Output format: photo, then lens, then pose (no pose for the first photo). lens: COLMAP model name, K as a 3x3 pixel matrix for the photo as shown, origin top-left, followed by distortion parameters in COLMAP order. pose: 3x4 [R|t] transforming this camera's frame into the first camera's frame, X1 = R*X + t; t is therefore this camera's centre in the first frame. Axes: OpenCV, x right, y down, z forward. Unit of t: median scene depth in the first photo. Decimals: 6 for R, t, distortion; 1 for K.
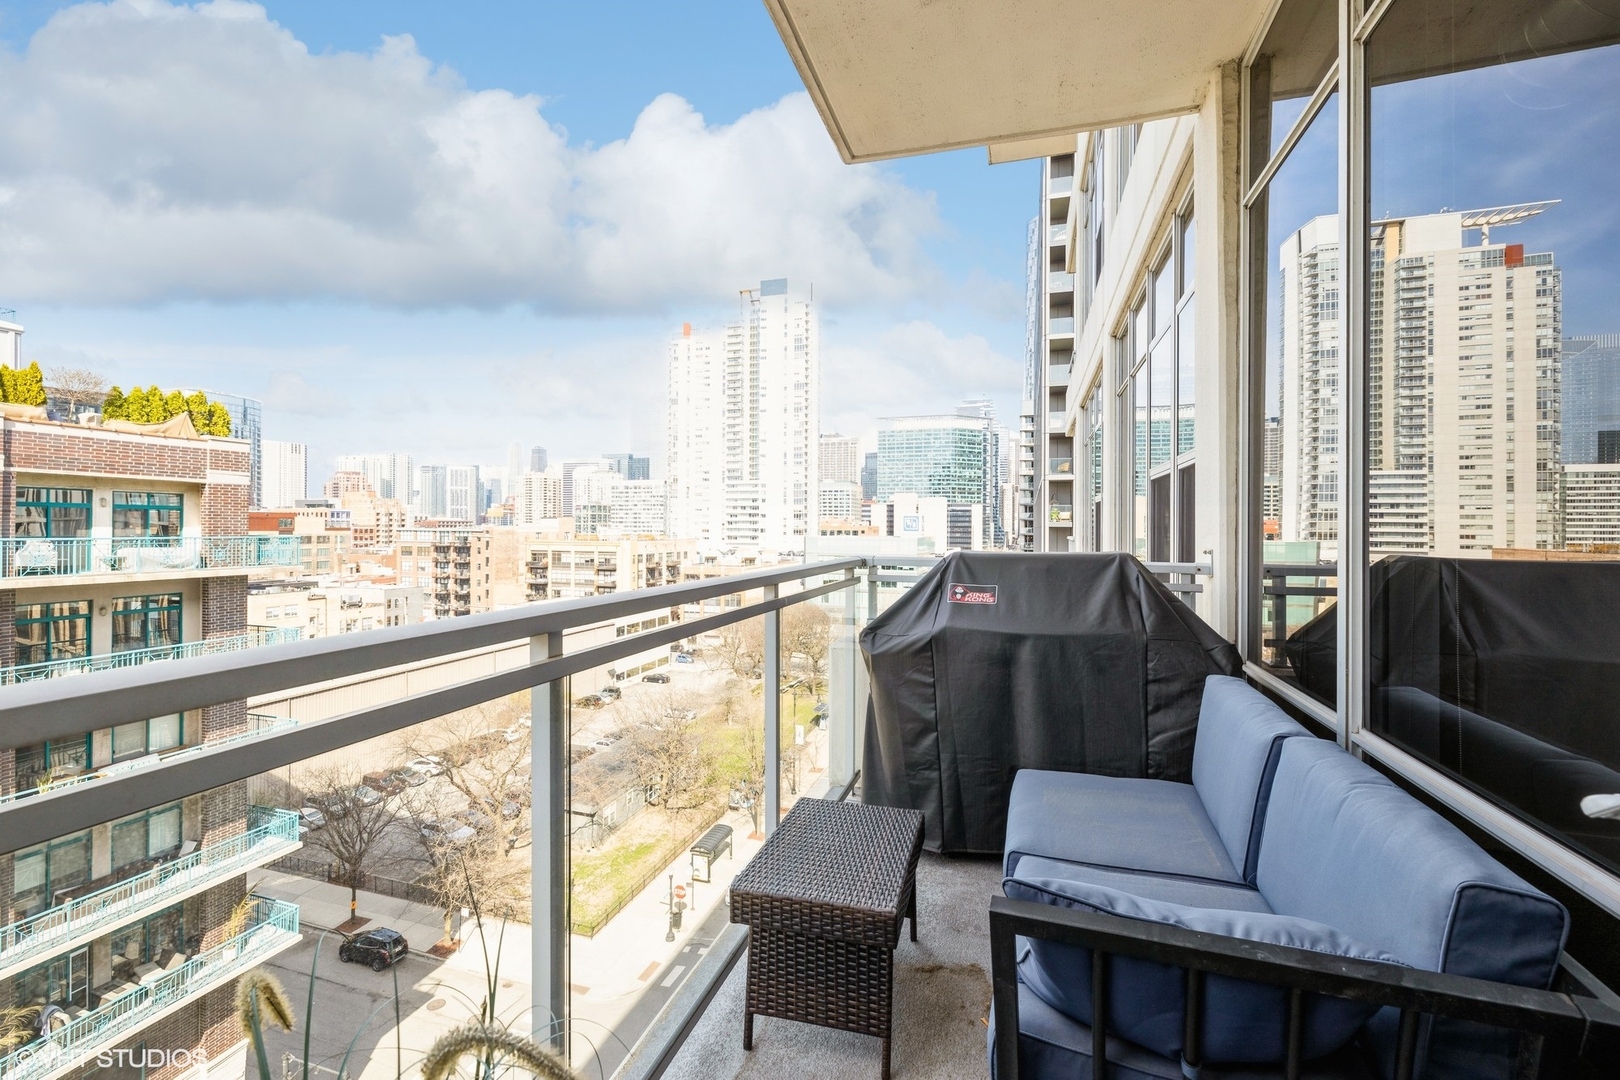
lens RADIAL K [[687.8, 0, 813.1], [0, 687.8, 530.5], [0, 0, 1]] dist [-0.002222, 0.000733]
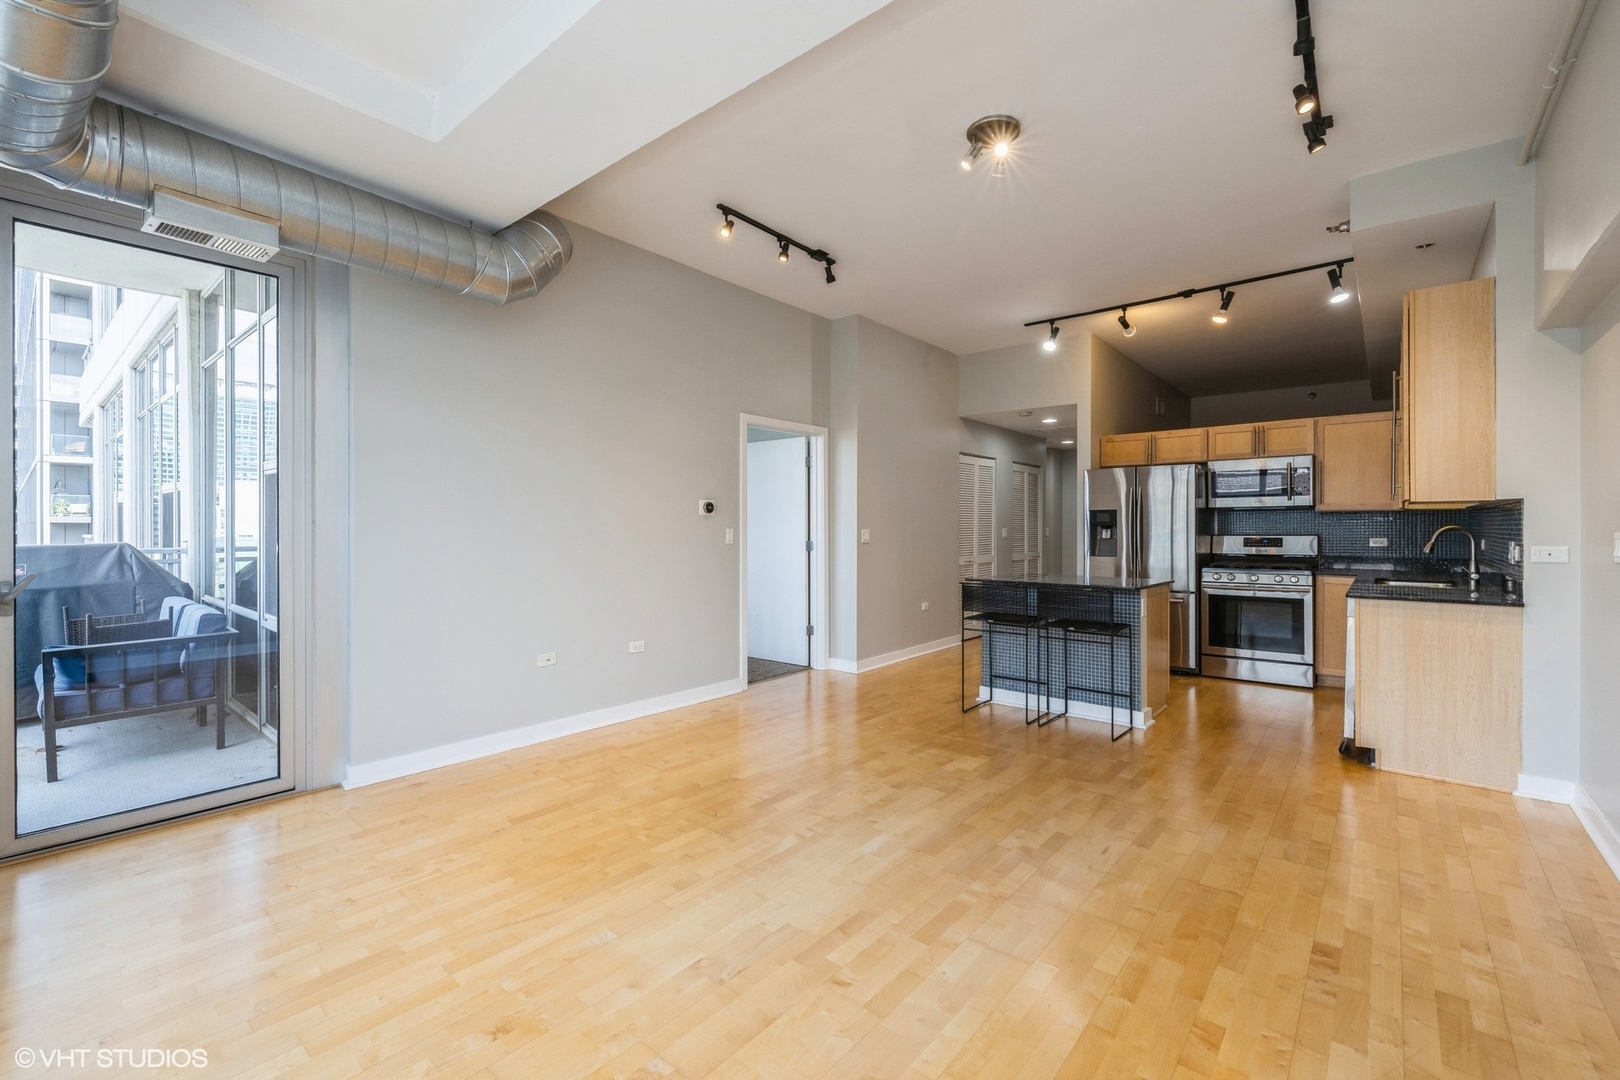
lens RADIAL K [[687.8, 0, 813.2], [0, 687.8, 529.0], [0, 0, 1]] dist [-0.002222, 0.000733]
pose [[0.390177, -0.006053, 0.920720, -0.506100], [0.001468, 0.999981, 0.005952, -0.010967], [-0.920739, -0.000971, 0.390178, -1.379679]]
